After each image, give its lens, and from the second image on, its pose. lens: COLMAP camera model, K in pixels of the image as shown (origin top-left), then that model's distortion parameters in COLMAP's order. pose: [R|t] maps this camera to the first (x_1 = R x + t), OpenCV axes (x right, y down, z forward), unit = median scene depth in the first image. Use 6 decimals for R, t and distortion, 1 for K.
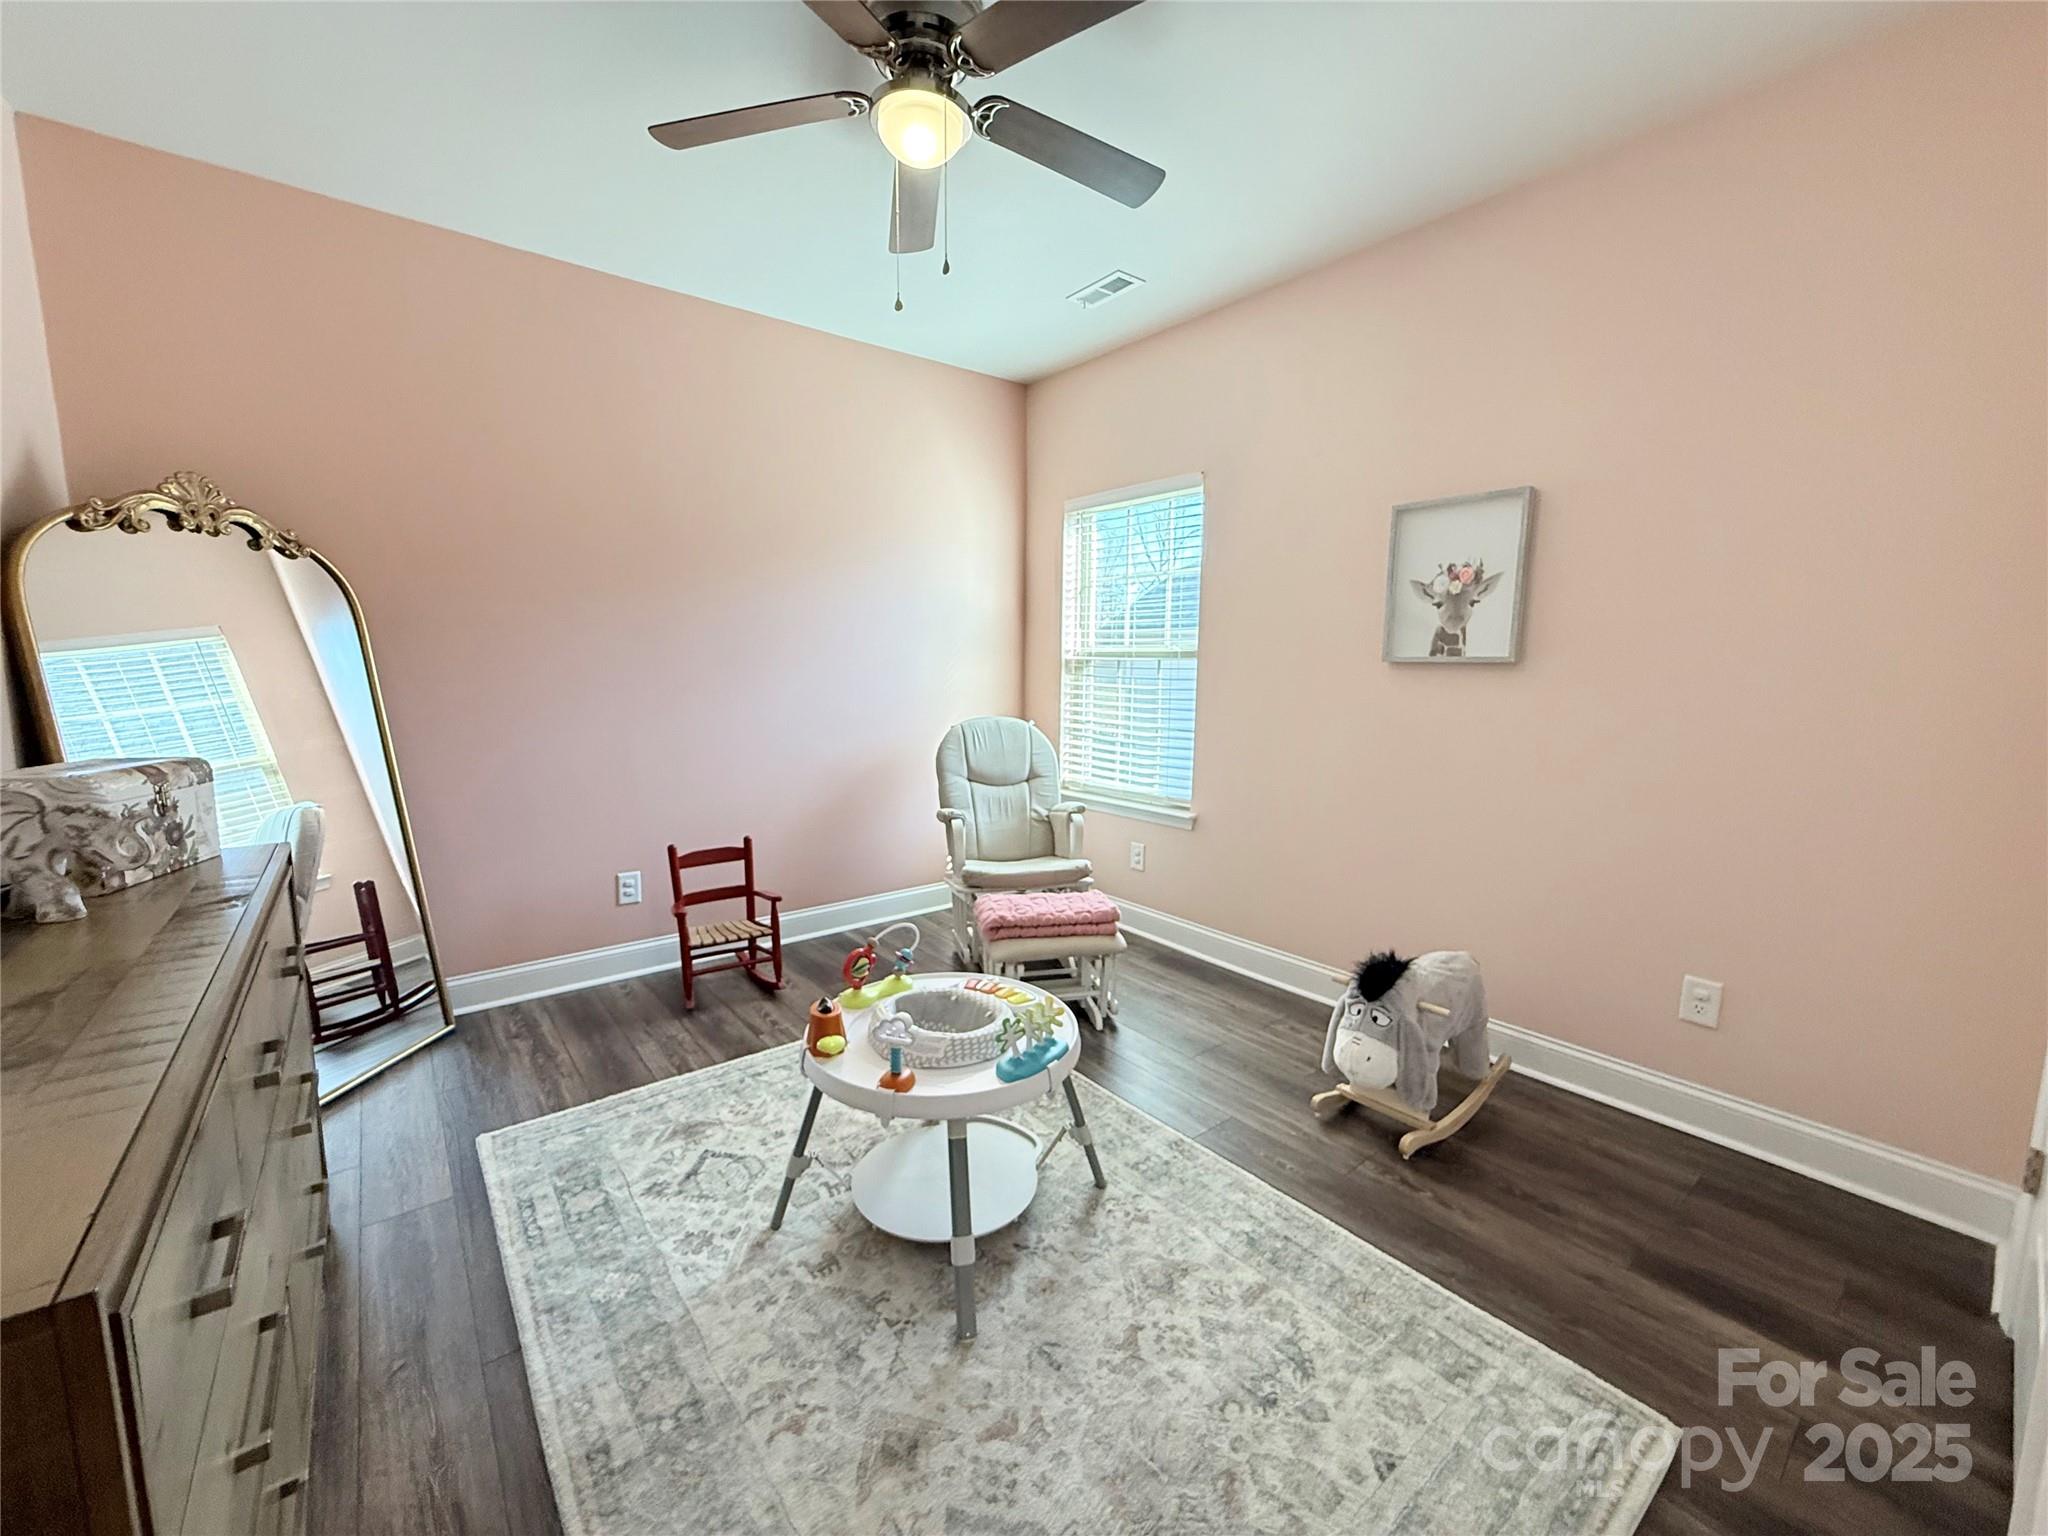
lens RADIAL K [[817.7, 0, 1019.8], [0, 817.7, 766.8], [0, 0, 1]] dist [-0.002330, 0.000128]
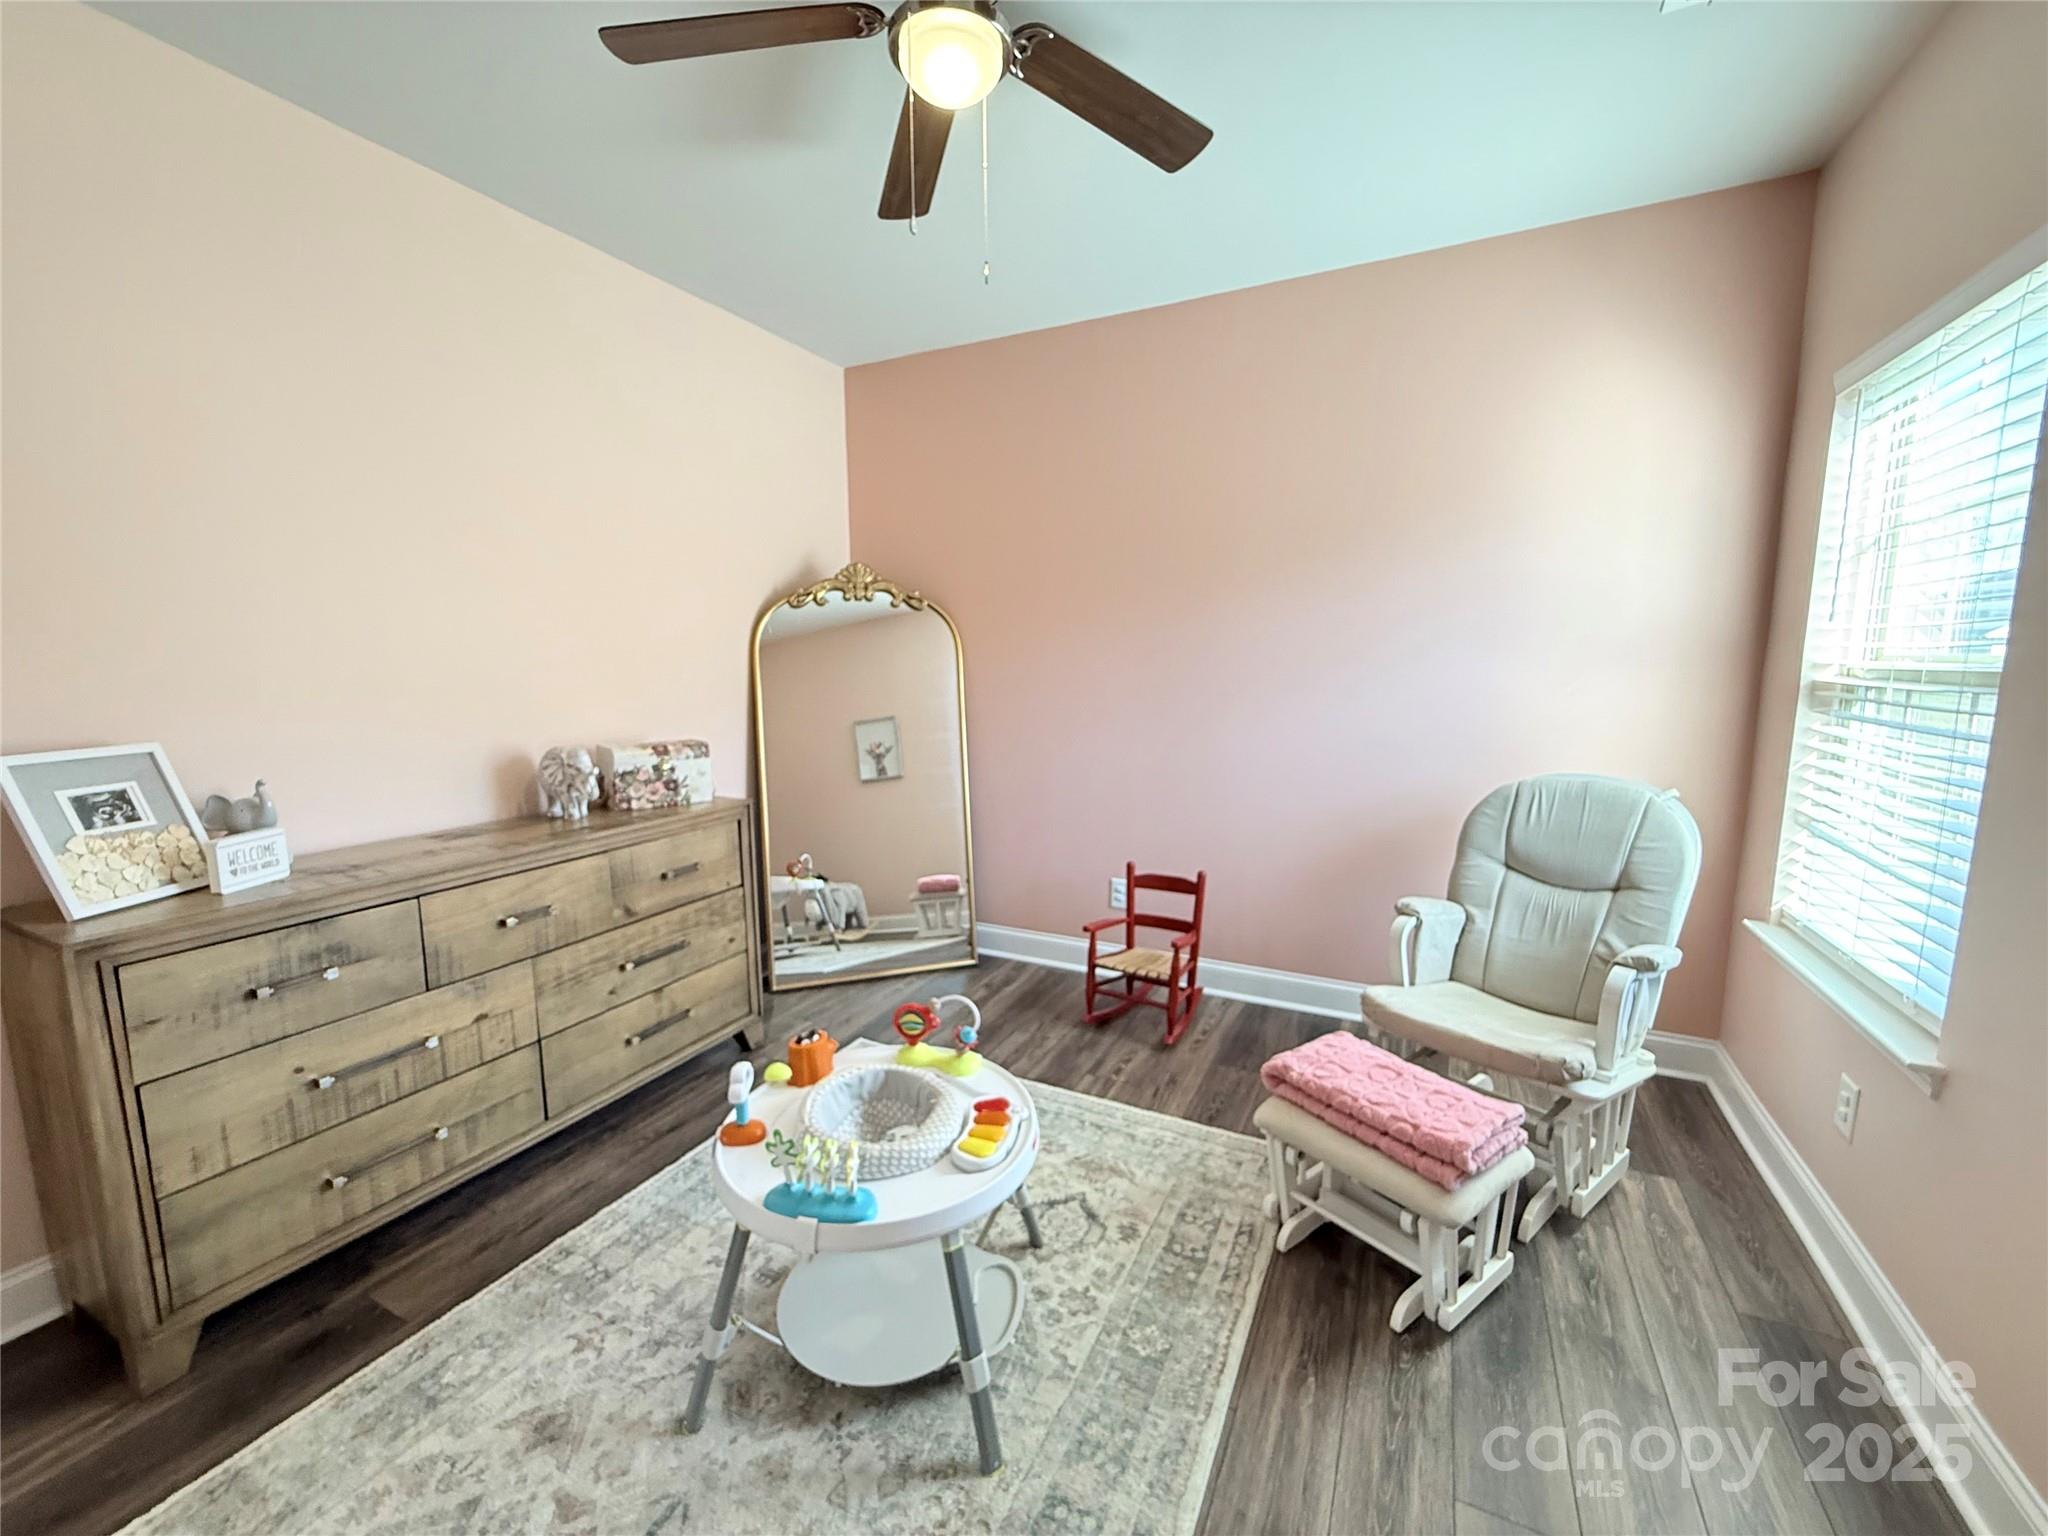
lens RADIAL K [[817.7, 0, 1019.8], [0, 817.7, 766.8], [0, 0, 1]] dist [-0.002330, 0.000128]
pose [[0.420195, 0.109957, -0.900747, 0.426514], [-0.109578, 0.991516, 0.069920, -0.079351], [0.900794, 0.069322, 0.428679, 0.442184]]
